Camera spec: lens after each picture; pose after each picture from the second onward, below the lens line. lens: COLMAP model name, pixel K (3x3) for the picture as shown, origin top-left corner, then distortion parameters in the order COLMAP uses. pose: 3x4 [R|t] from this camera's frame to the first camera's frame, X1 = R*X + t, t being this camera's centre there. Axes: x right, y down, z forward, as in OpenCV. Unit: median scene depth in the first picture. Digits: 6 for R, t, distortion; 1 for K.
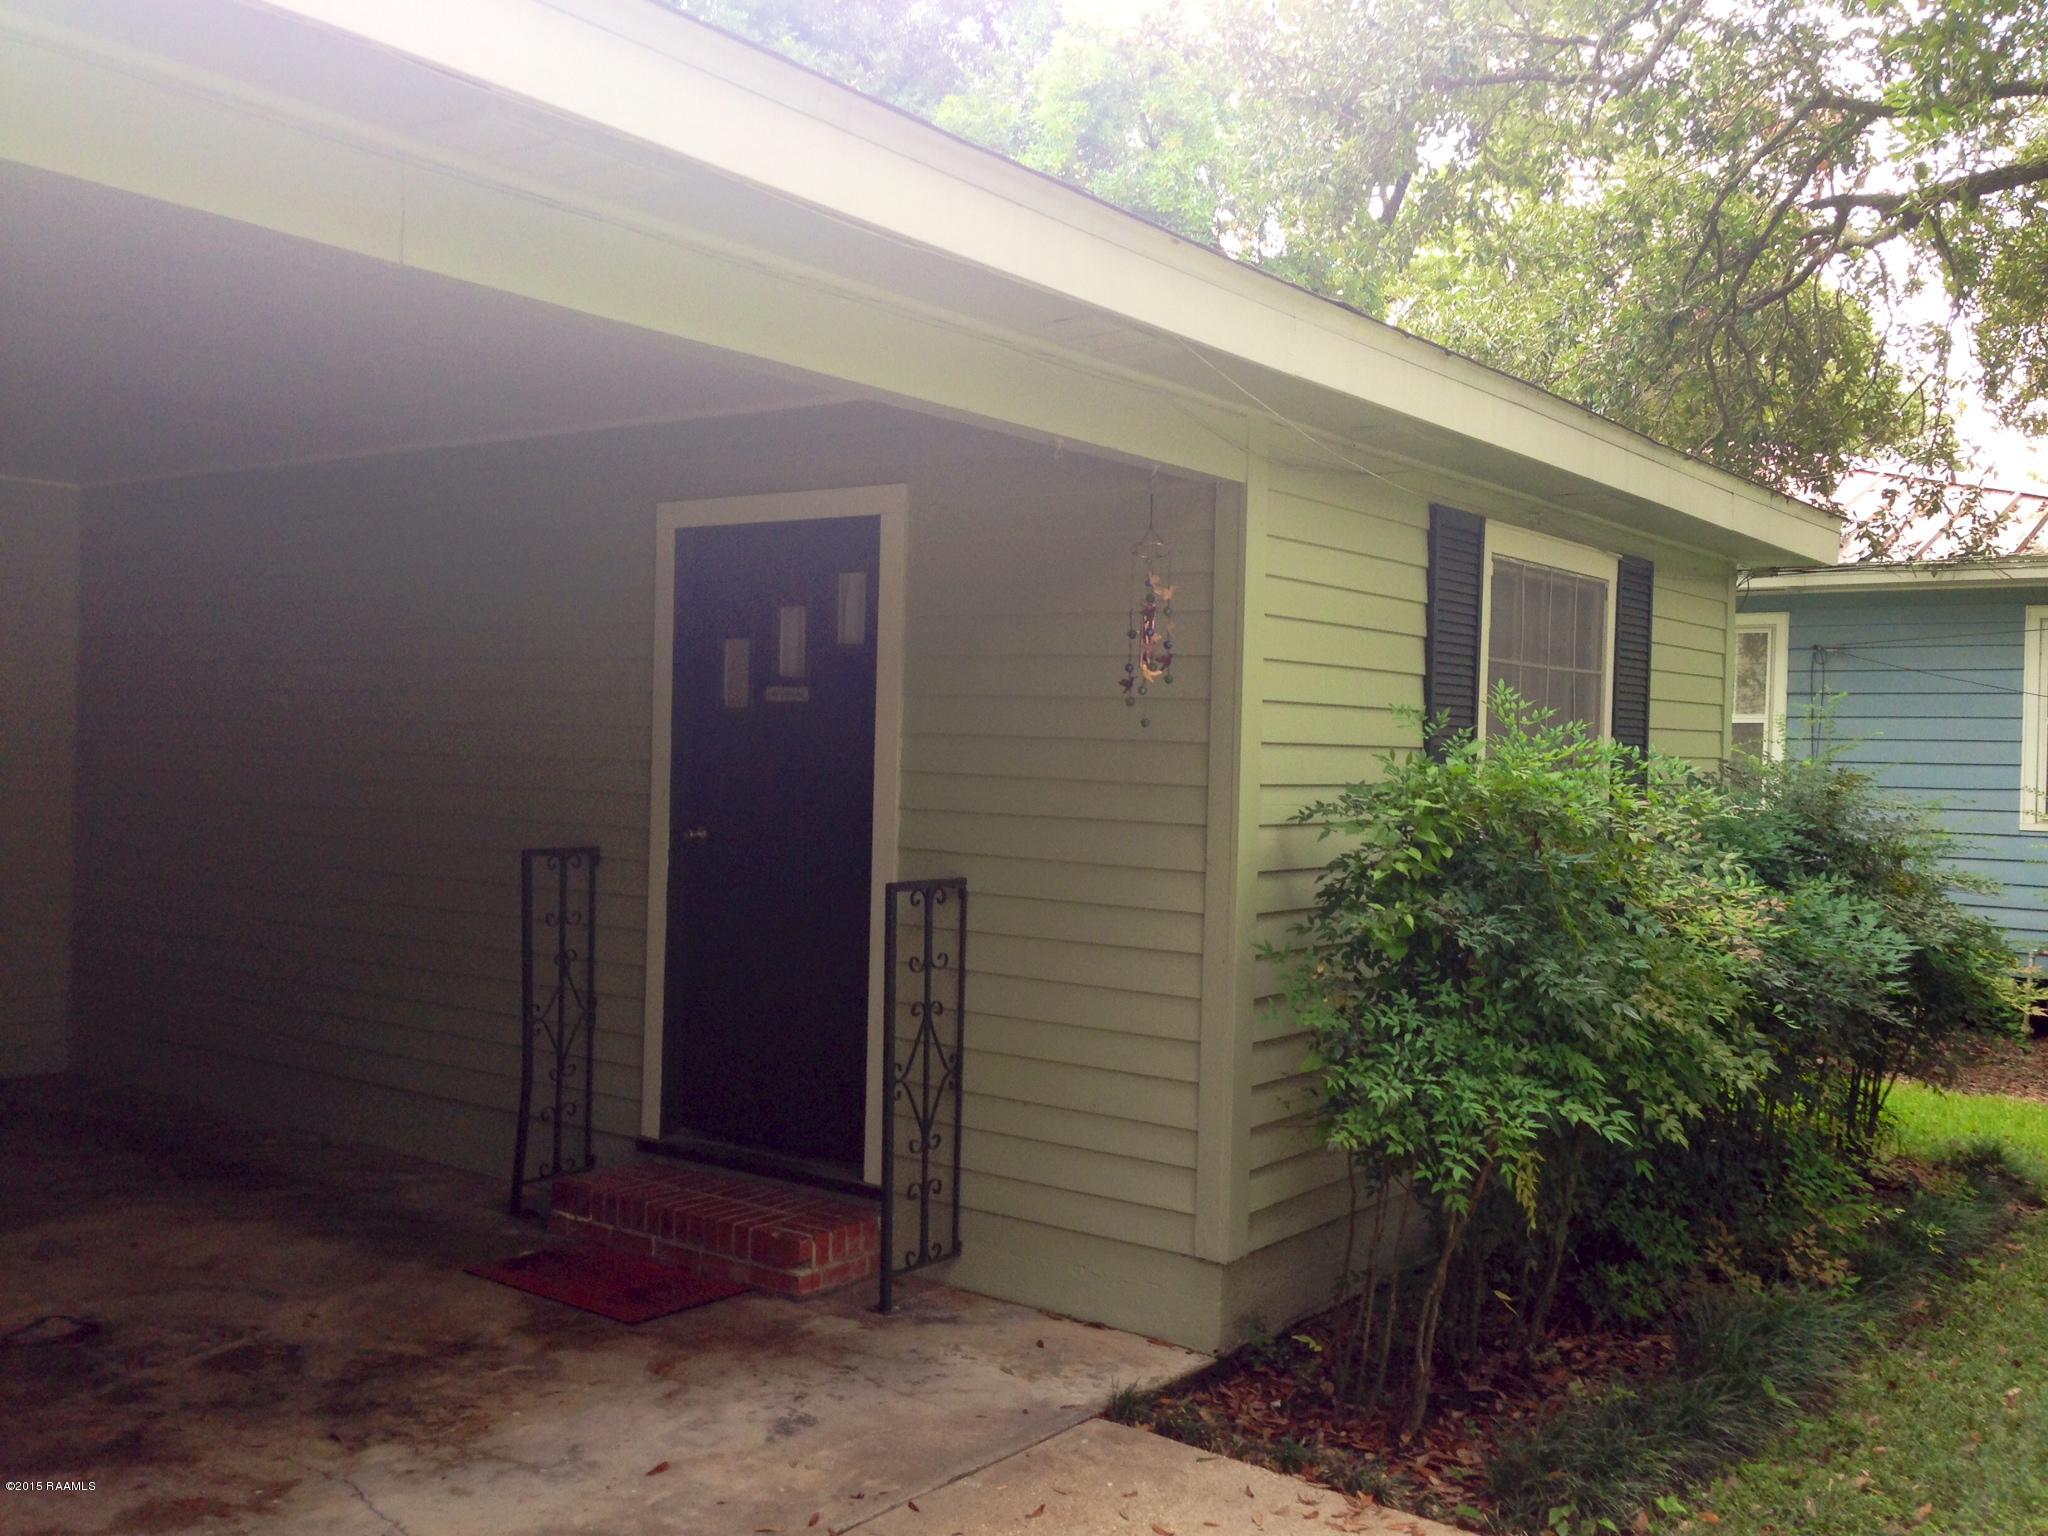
lens RADIAL K [[1903.0, 0, 1024.0], [0, 1903.0, 768.0], [0, 0, 1]] dist [0.100112, 0.011169]
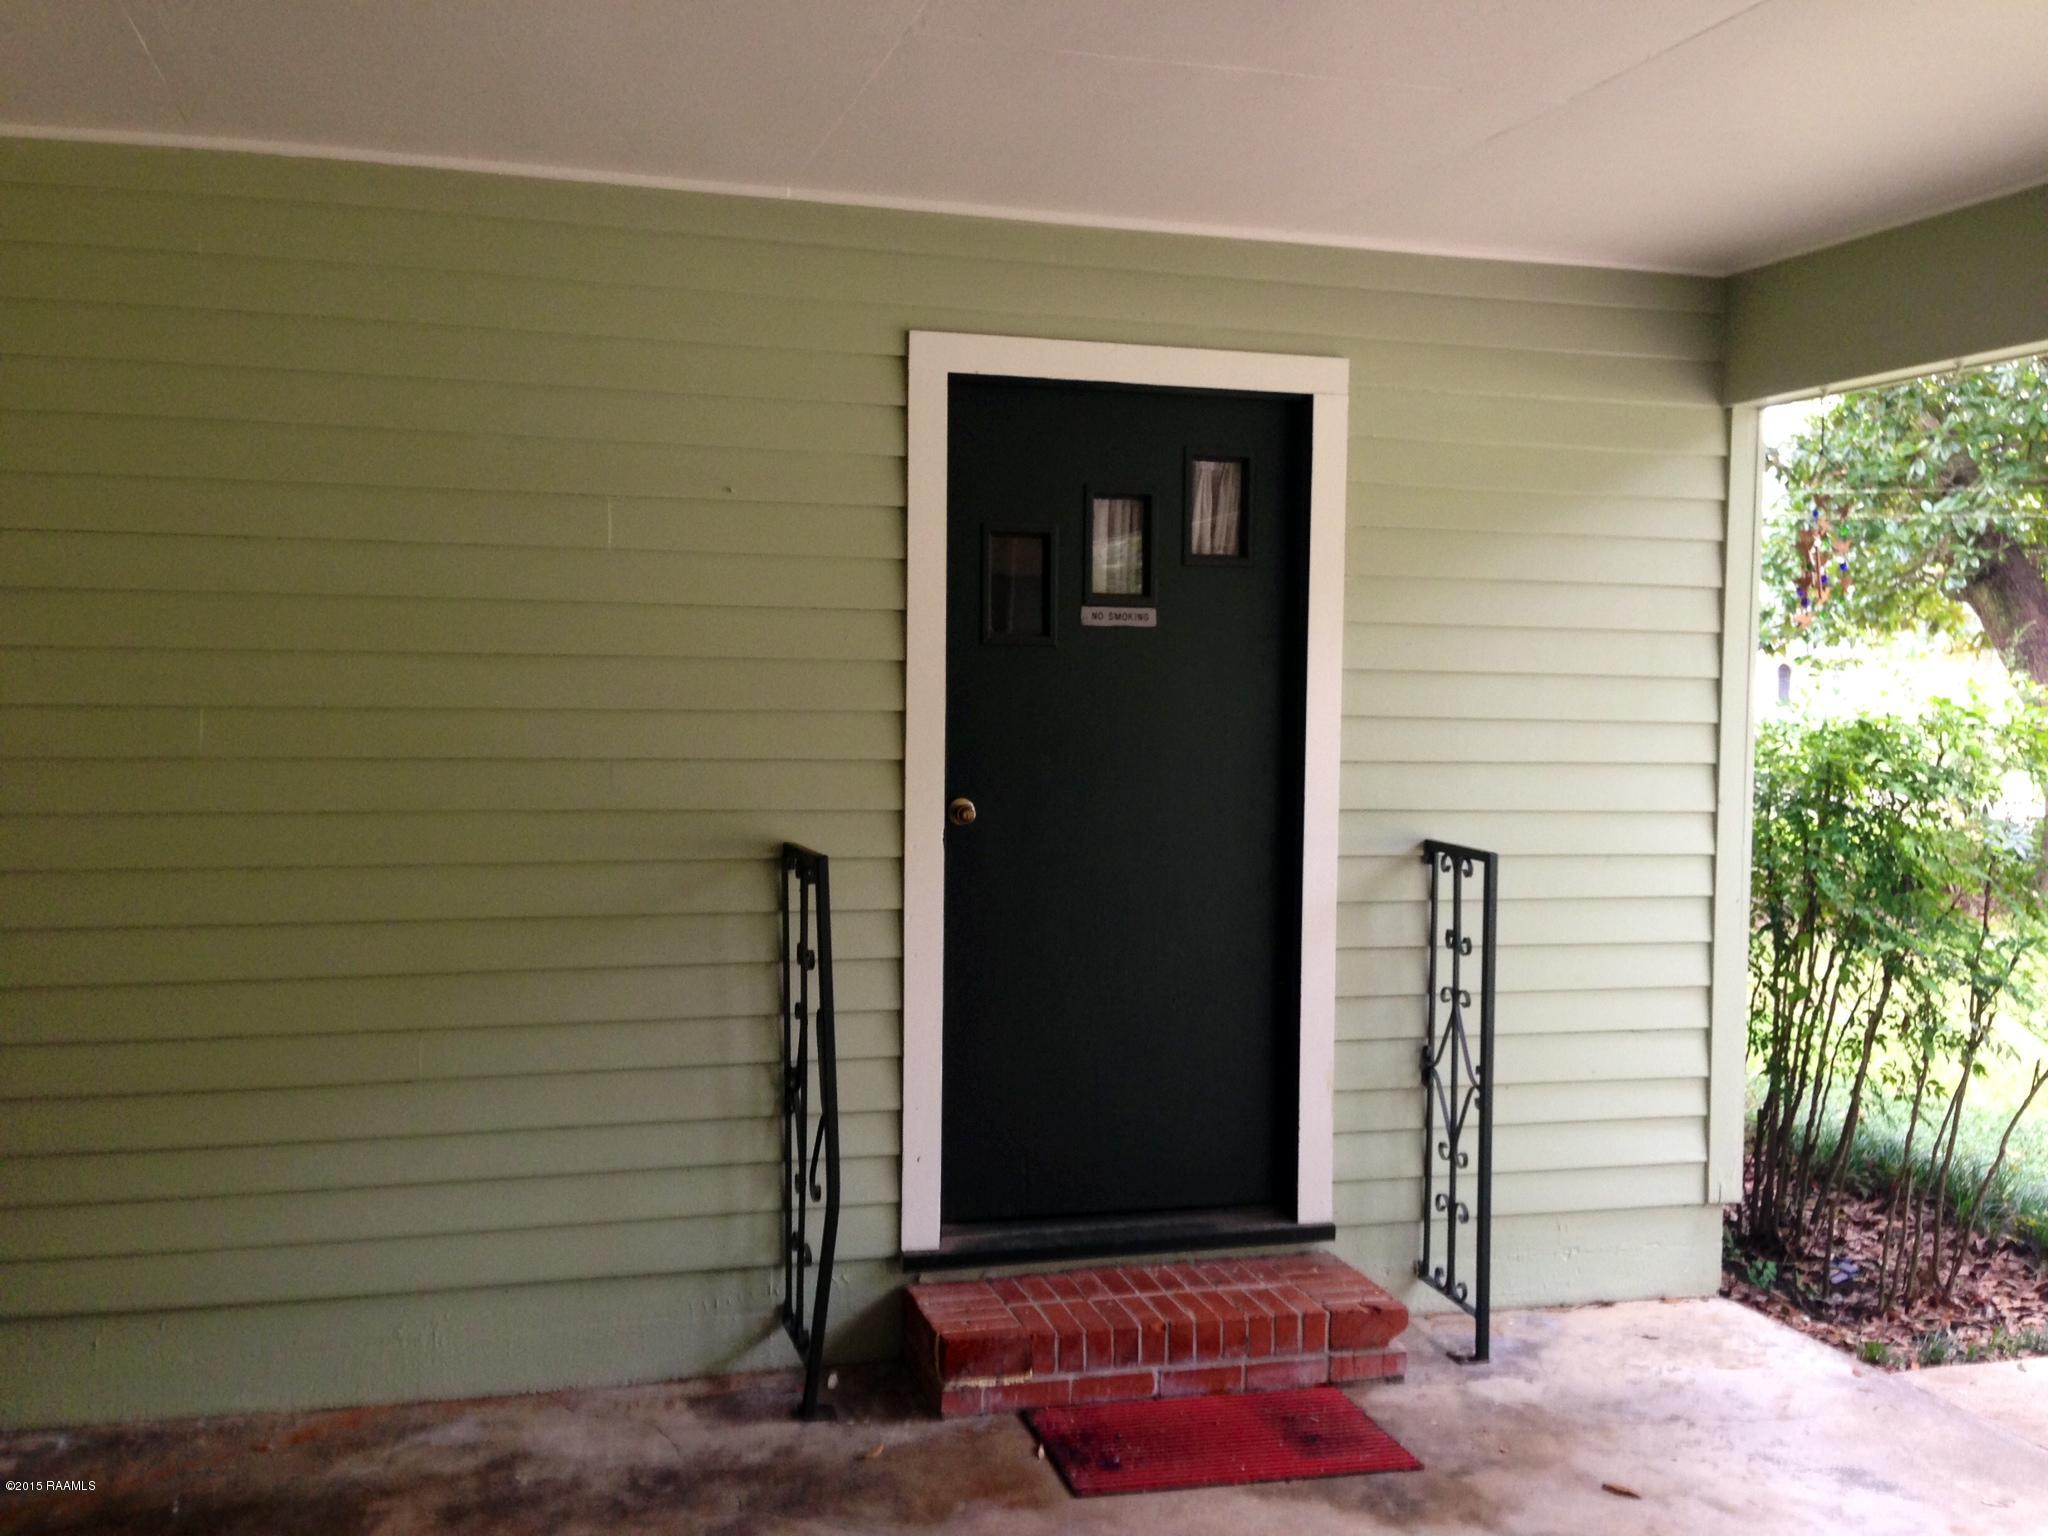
lens RADIAL K [[1922.3, 0, 1024.0], [0, 1922.3, 768.0], [0, 0, 1]] dist [0.176257, -0.356679]
pose [[0.603887, -0.059885, 0.794817, -0.880708], [0.009933, 0.997662, 0.067621, -0.036323], [-0.797008, -0.032941, 0.603070, 0.666103]]
